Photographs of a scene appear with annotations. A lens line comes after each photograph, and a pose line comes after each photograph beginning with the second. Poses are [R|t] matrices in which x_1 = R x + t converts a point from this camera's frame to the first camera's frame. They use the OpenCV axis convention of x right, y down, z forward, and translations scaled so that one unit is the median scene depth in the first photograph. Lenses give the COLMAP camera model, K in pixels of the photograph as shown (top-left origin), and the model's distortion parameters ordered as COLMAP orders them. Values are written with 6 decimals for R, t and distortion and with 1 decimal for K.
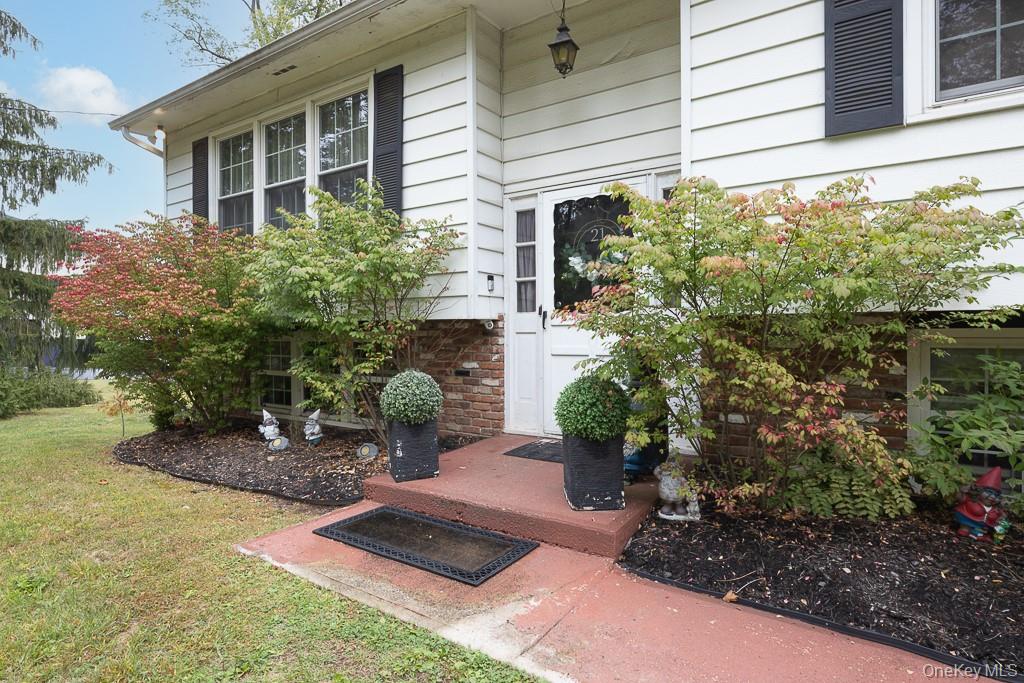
lens RADIAL K [[560.6, 0, 517.7], [0, 560.6, 332.1], [0, 0, 1]] dist [0.003467, 0.000163]
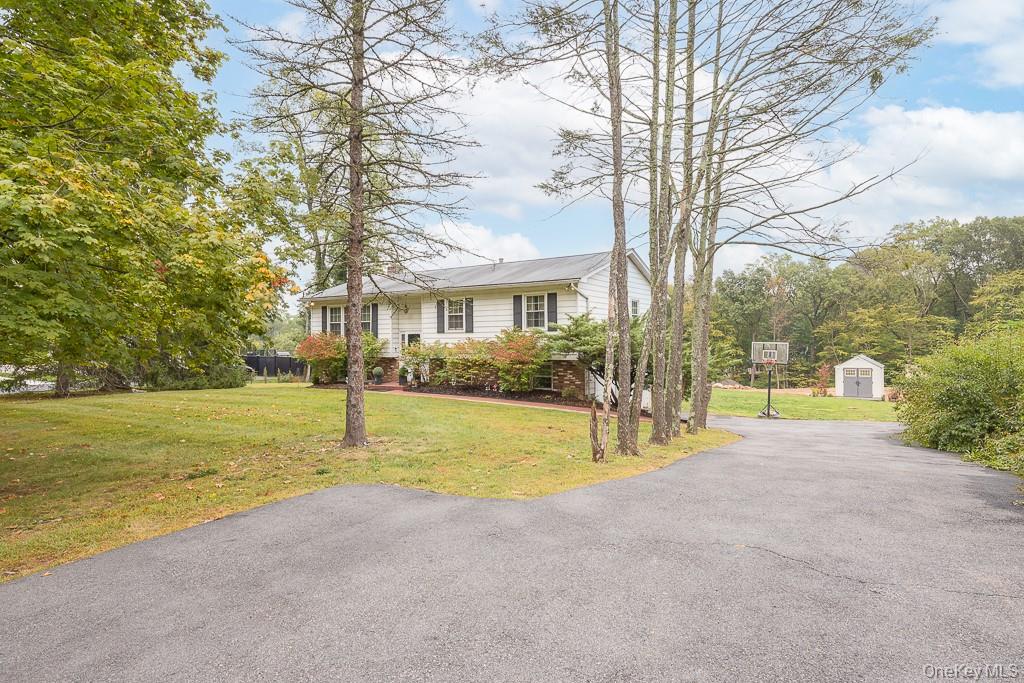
lens RADIAL K [[560.6, 0, 506.2], [0, 560.6, 337.7], [0, 0, 1]] dist [0.003467, 0.000163]
pose [[0.999980, -0.005173, -0.003623, 0.934739], [0.005158, 0.999978, -0.004138, -0.167041], [0.003645, 0.004119, 0.999985, -3.891200]]
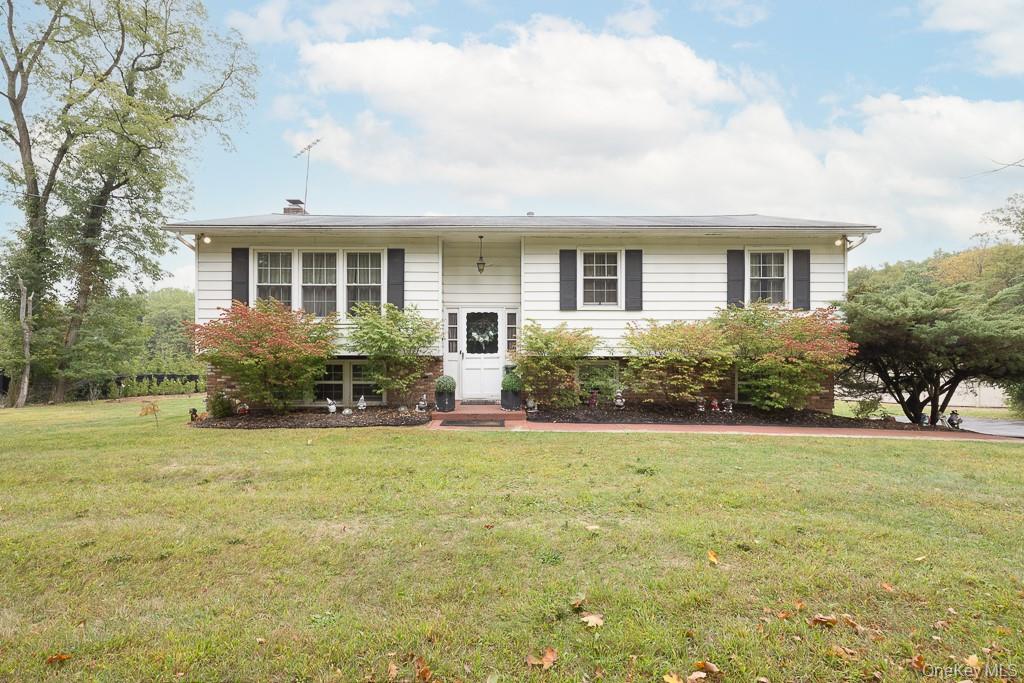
lens RADIAL K [[405.3, 0, 510.2], [0, 405.3, 348.6], [0, 0, 1]] dist [0.000451, 0.000003]
pose [[0.828411, 0.011367, 0.560006, -0.832622], [-0.002058, 0.999849, -0.017250, -0.023566], [-0.560118, 0.013138, 0.828309, -0.710143]]
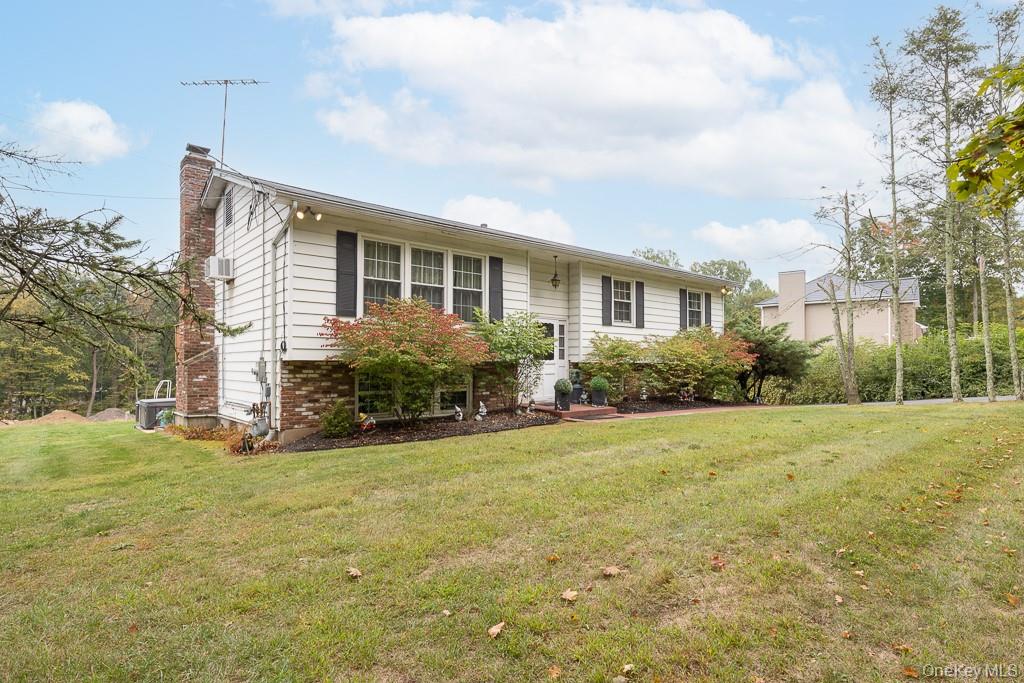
lens RADIAL K [[526.0, 0, 520.1], [0, 526.0, 349.2], [0, 0, 1]] dist [-0.000512, 0.000132]
pose [[0.269752, 0.030061, 0.962461, -2.513413], [0.000554, 0.999508, -0.031373, -0.004403], [-0.962930, 0.008996, 0.269603, 0.320121]]
